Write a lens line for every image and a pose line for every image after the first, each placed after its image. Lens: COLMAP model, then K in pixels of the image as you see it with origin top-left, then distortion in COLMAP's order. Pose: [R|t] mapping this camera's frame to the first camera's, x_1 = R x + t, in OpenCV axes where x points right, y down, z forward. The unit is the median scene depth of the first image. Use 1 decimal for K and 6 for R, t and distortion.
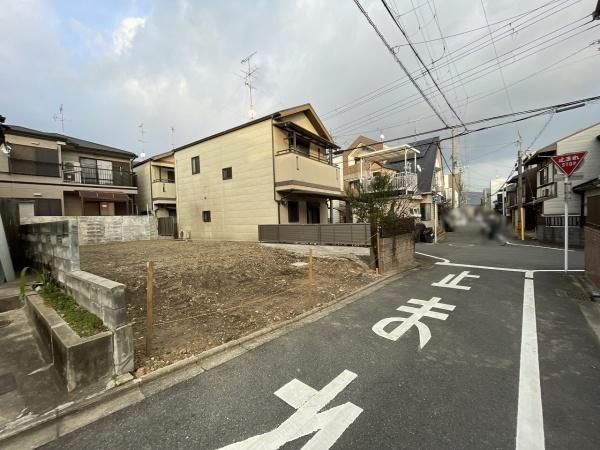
lens RADIAL K [[241.1, 0, 300.2], [0, 241.1, 225.3], [0, 0, 1]] dist [-0.002337, -0.000529]
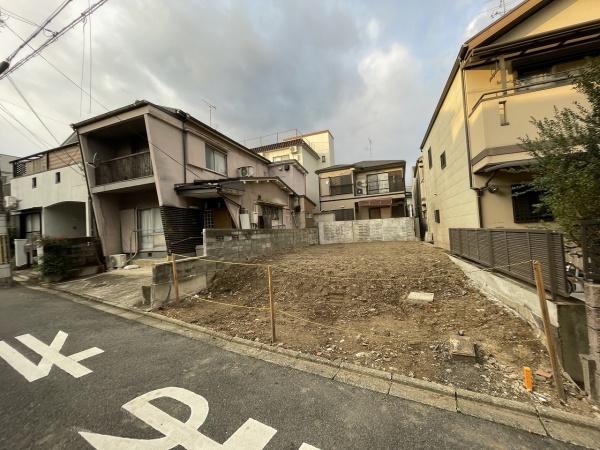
lens RADIAL K [[242.5, 0, 299.8], [0, 242.5, 225.6], [0, 0, 1]] dist [-0.001374, 0.000022]
pose [[0.253143, -0.003924, -0.967421, 0.700147], [0.011217, 0.999936, -0.001121, -0.024087], [0.967364, -0.010568, 0.253170, 0.768017]]
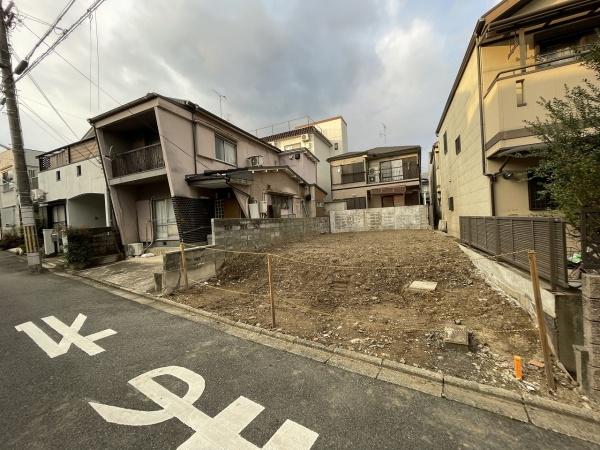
lens RADIAL K [[242.8, 0, 300.5], [0, 242.8, 224.3], [0, 0, 1]] dist [-0.002602, 0.000071]
pose [[0.196348, 0.034540, -0.979926, 0.719934], [0.018983, 0.999058, 0.039018, -0.025028], [0.980351, -0.026263, 0.195507, 0.811204]]
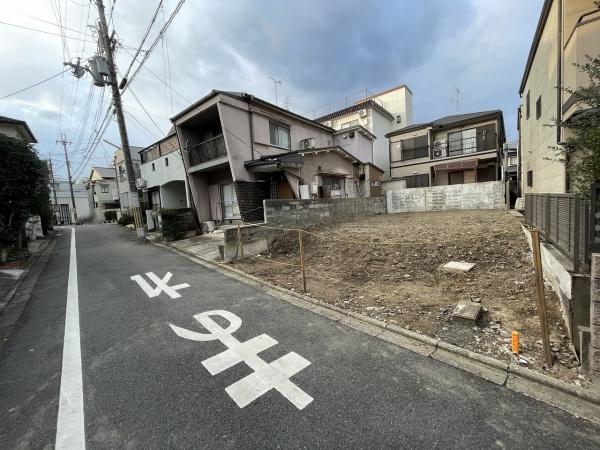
lens RADIAL K [[242.8, 0, 300.0], [0, 242.8, 225.0], [0, 0, 1]] dist [-0.001483, -0.000117]
pose [[-0.060255, 0.116503, -0.991361, 0.816350], [0.036317, 0.992764, 0.114461, -0.023697], [0.997522, -0.029106, -0.064050, 0.906523]]
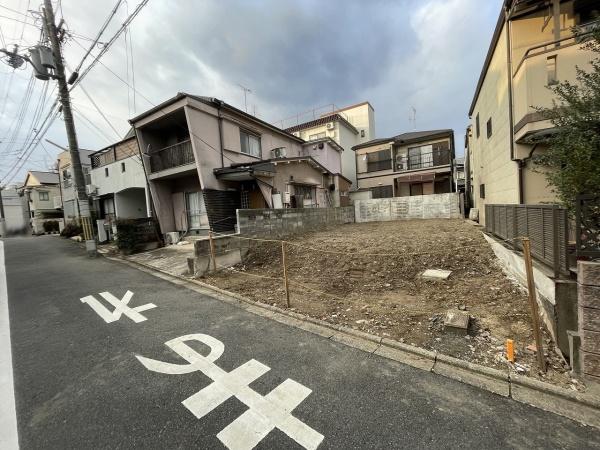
lens RADIAL K [[242.5, 0, 299.8], [0, 242.5, 225.6], [0, 0, 1]] dist [-0.001374, 0.000022]
pose [[0.078957, 0.080426, -0.993628, 0.777239], [0.030225, 0.996089, 0.083027, -0.025242], [0.996420, -0.036588, 0.076218, 0.851456]]
